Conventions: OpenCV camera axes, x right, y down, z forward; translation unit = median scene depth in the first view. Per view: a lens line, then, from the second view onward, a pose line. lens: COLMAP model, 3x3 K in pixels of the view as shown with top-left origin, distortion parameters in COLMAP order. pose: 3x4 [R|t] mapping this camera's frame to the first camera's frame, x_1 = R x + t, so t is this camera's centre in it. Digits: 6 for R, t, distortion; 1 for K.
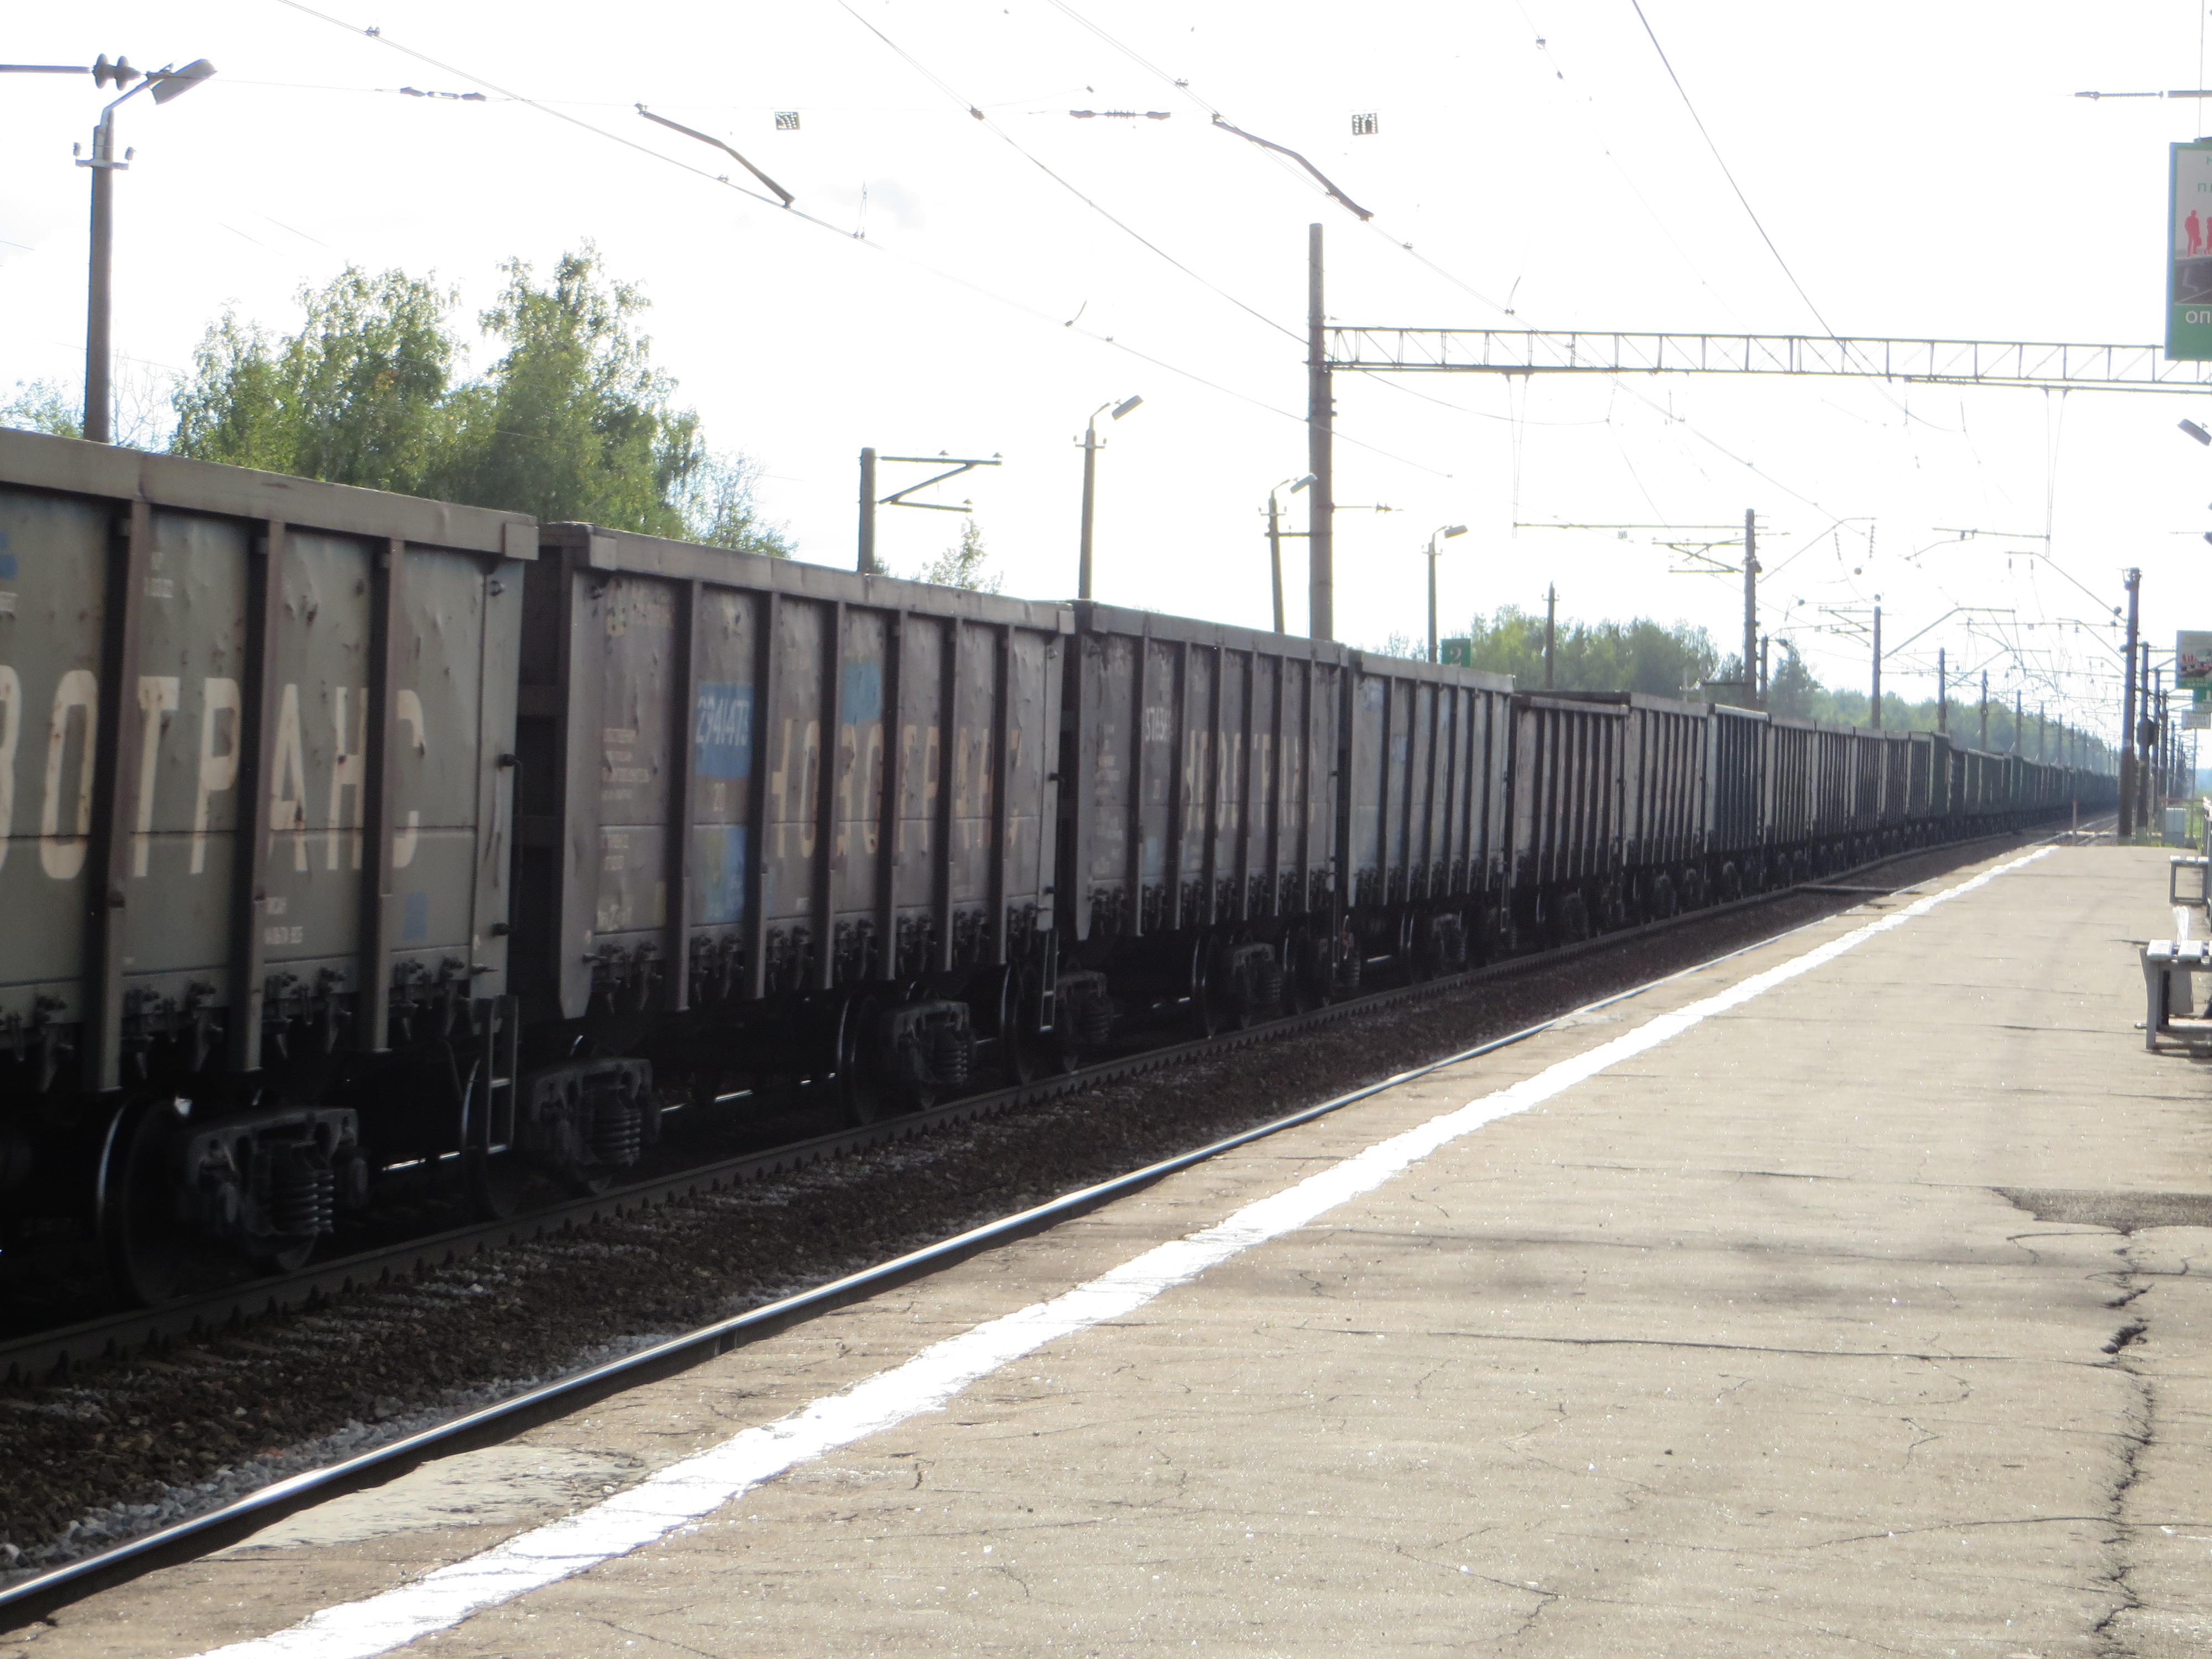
lens RADIAL K [[5782.7, 0, 1106.0], [0, 5782.7, 829.5], [0, 0, 1]] dist [-0.001915, -0.389158]
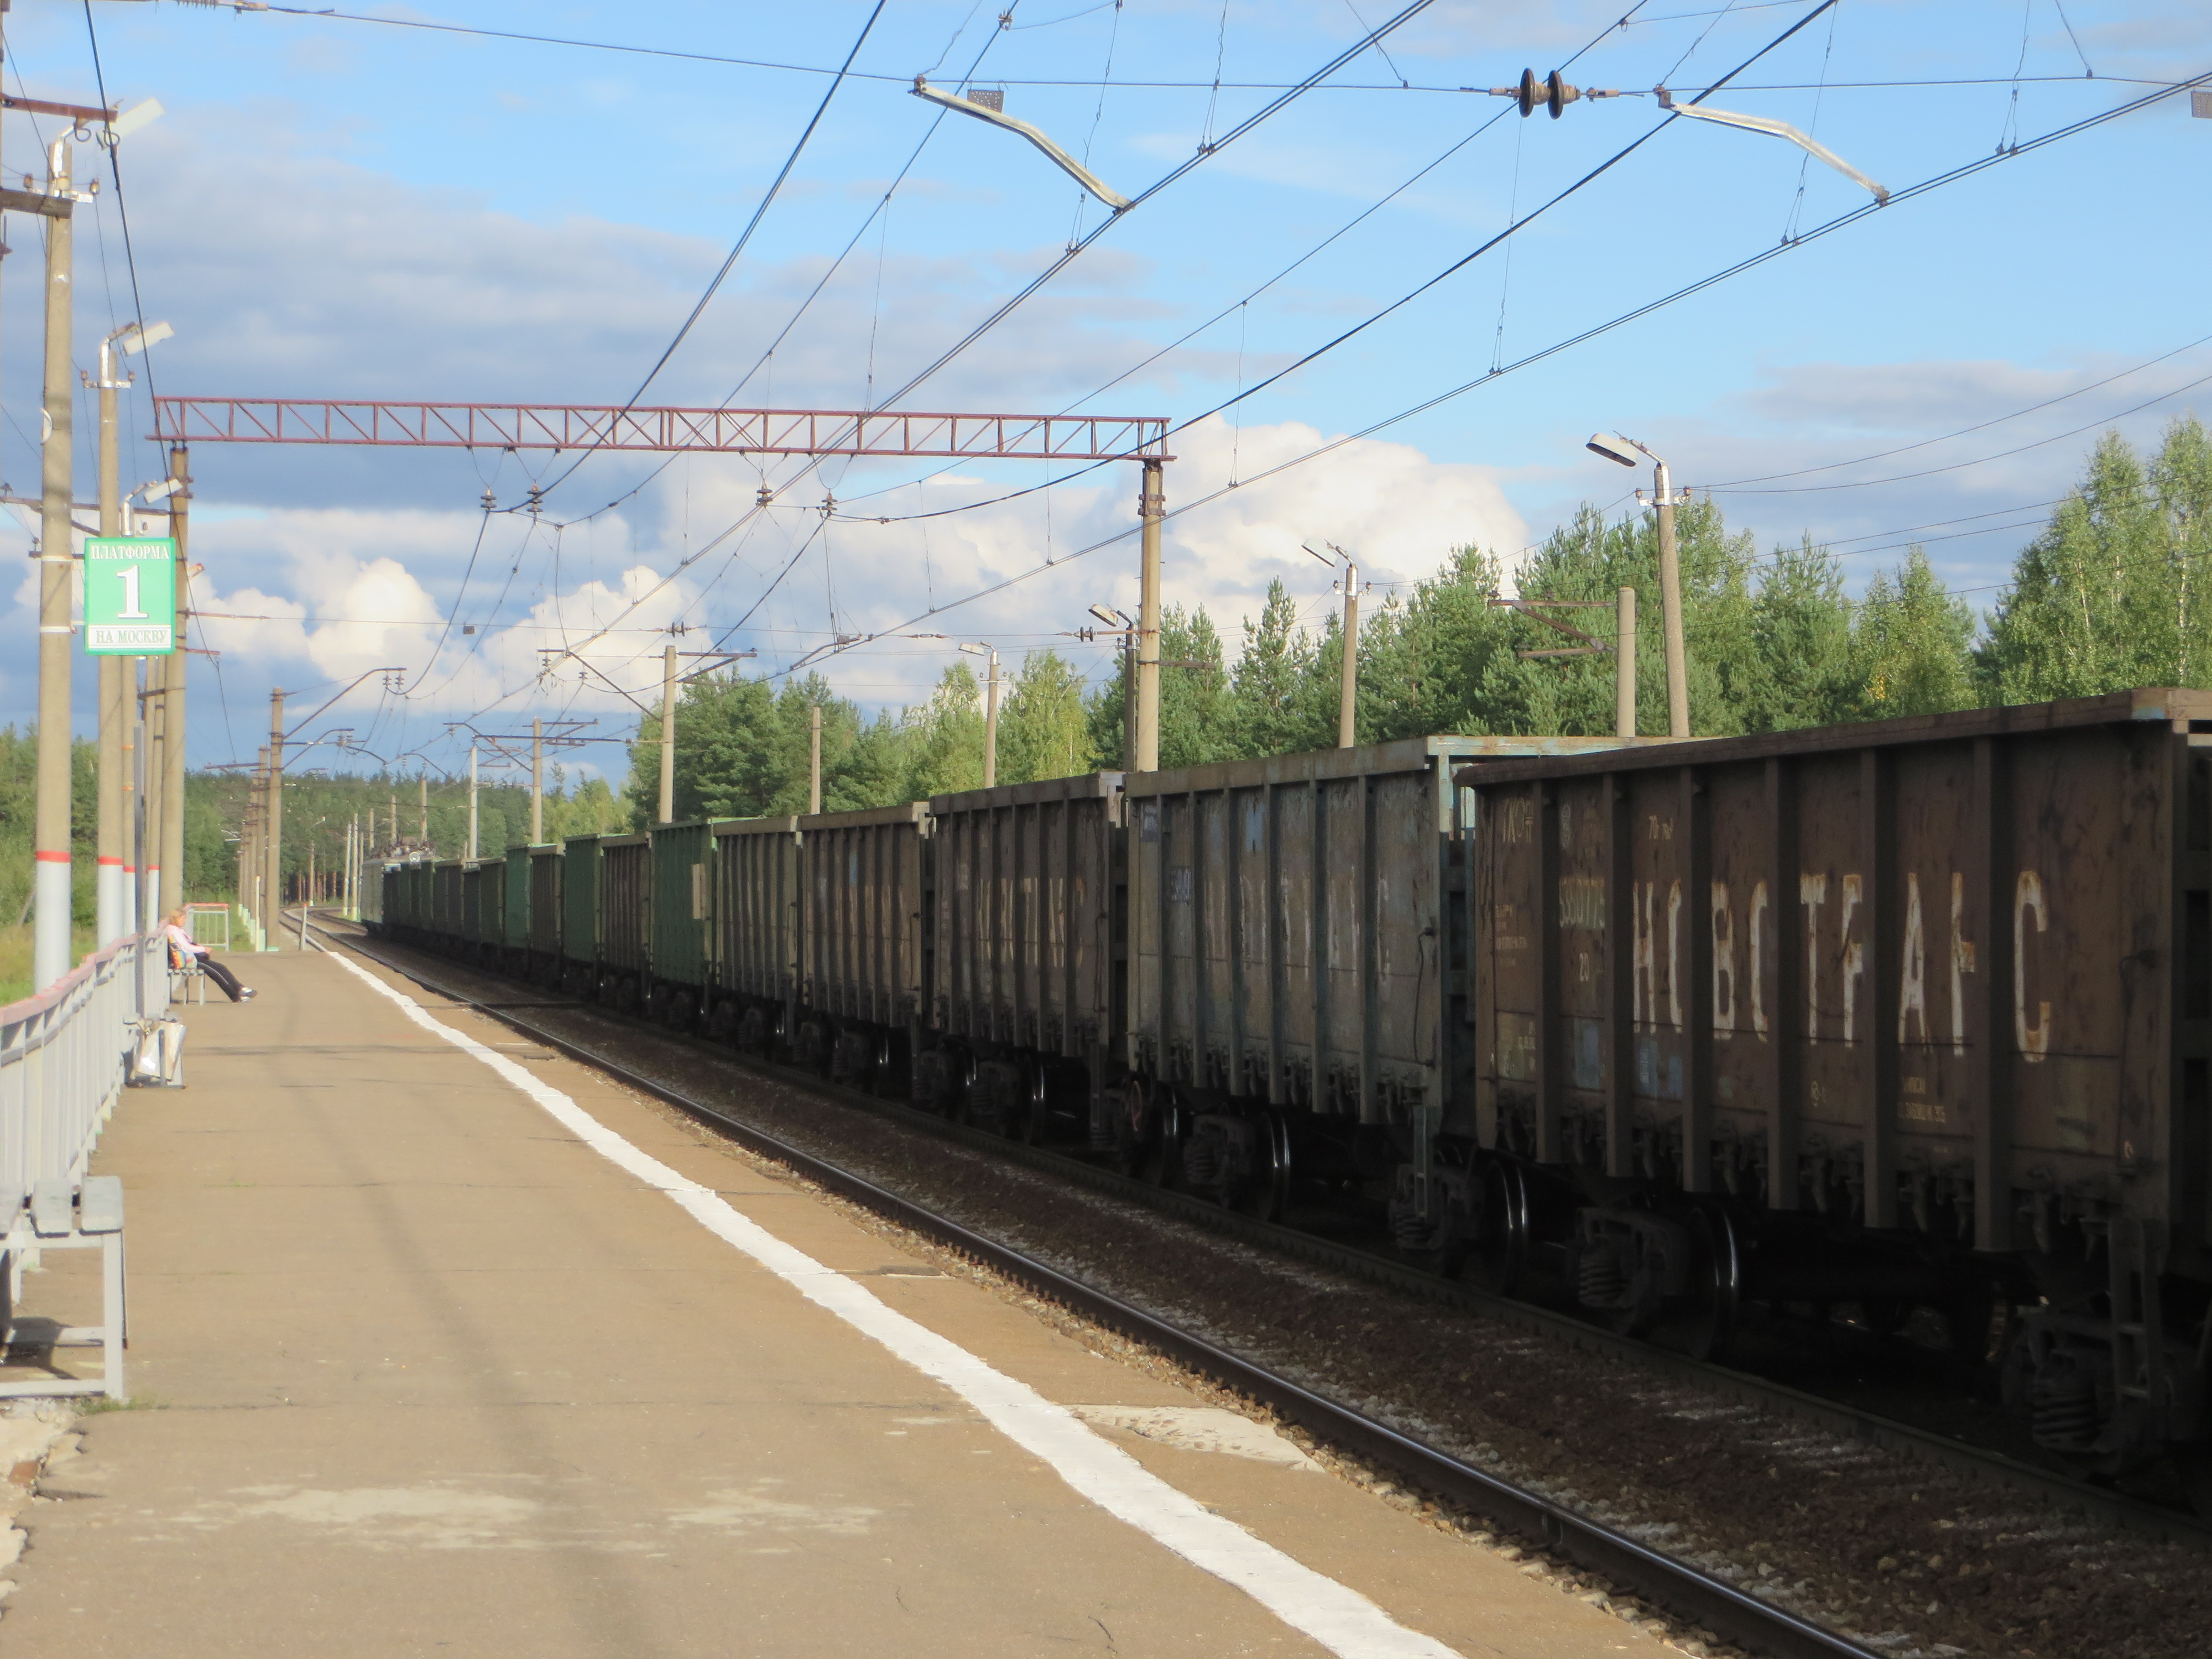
lens RADIAL K [[5782.7, 0, 1106.0], [0, 5782.7, 829.5], [0, 0, 1]] dist [-0.001915, -0.389158]
pose [[-0.942448, -0.057714, -0.329334, 0.370322], [-0.057229, 0.998299, -0.011176, -0.014404], [0.329418, 0.008315, -0.944147, 1.995756]]
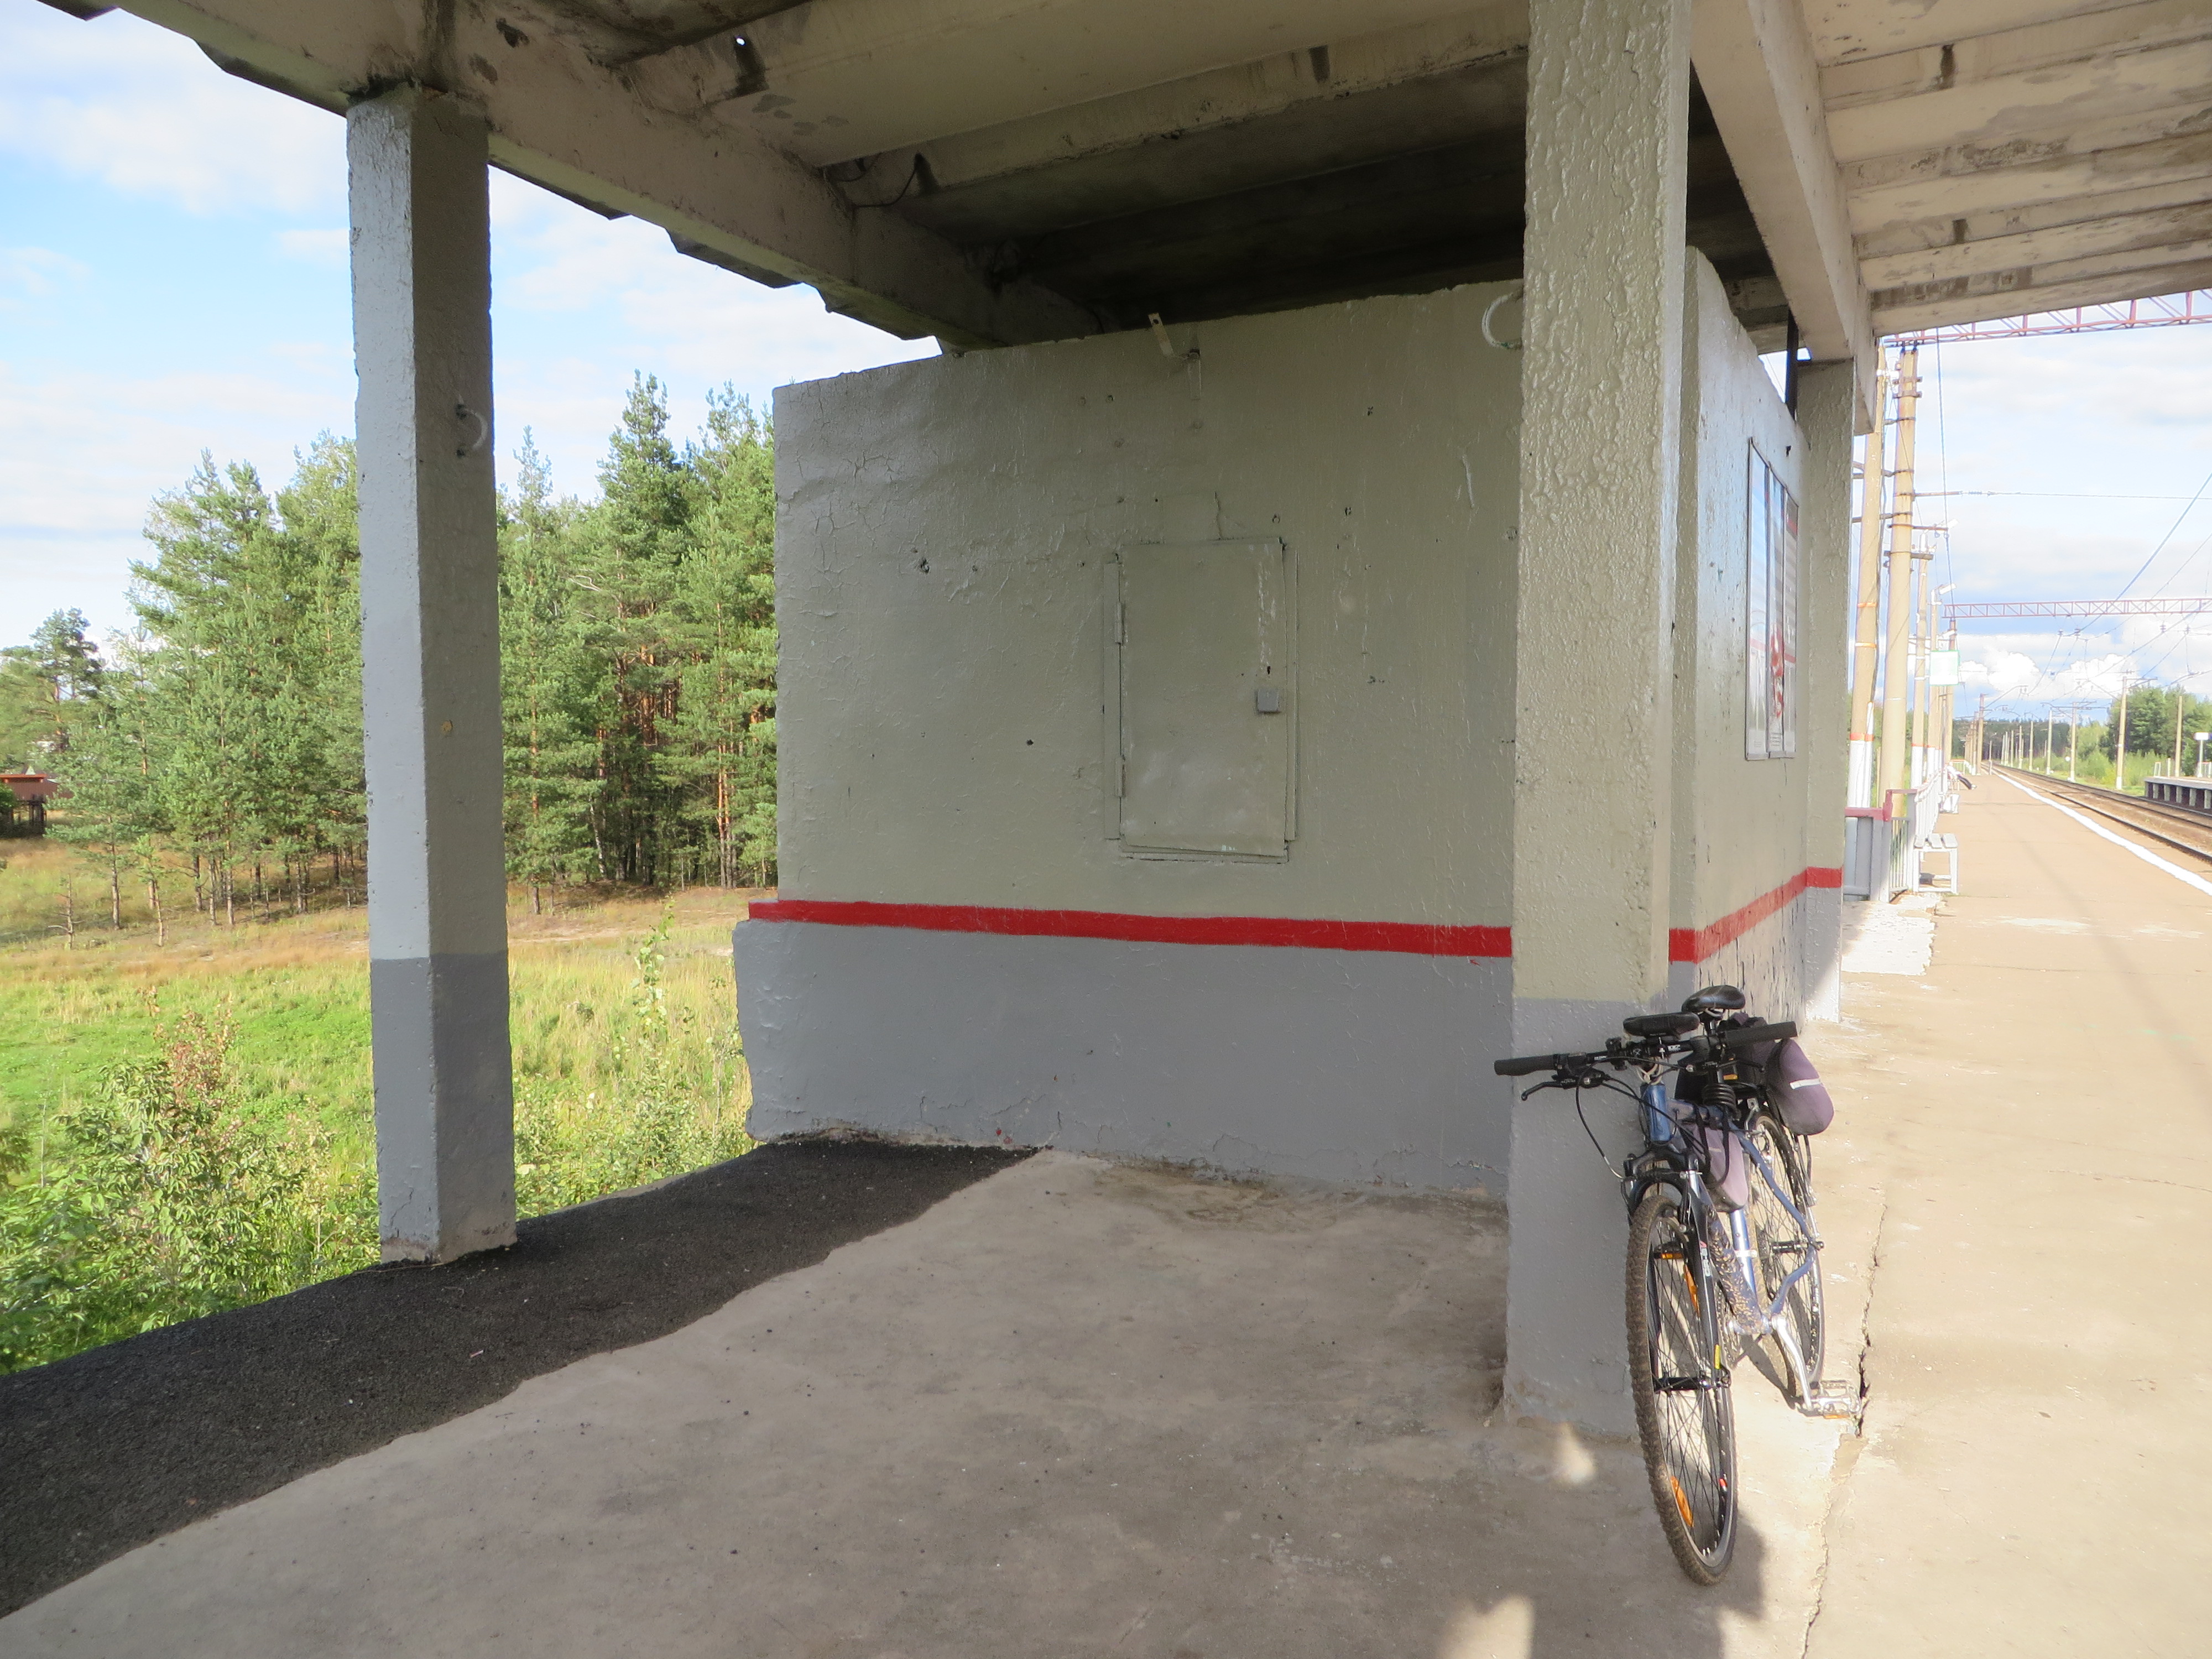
lens RADIAL K [[1658.1, 0, 1106.0], [0, 1658.1, 829.5], [0, 0, 1]] dist [-0.004940, -0.005860]
pose [[-0.957270, -0.071705, 0.280165, 0.435489], [-0.051334, 0.995521, 0.079393, -0.012976], [-0.284603, 0.061618, -0.956663, 2.195524]]
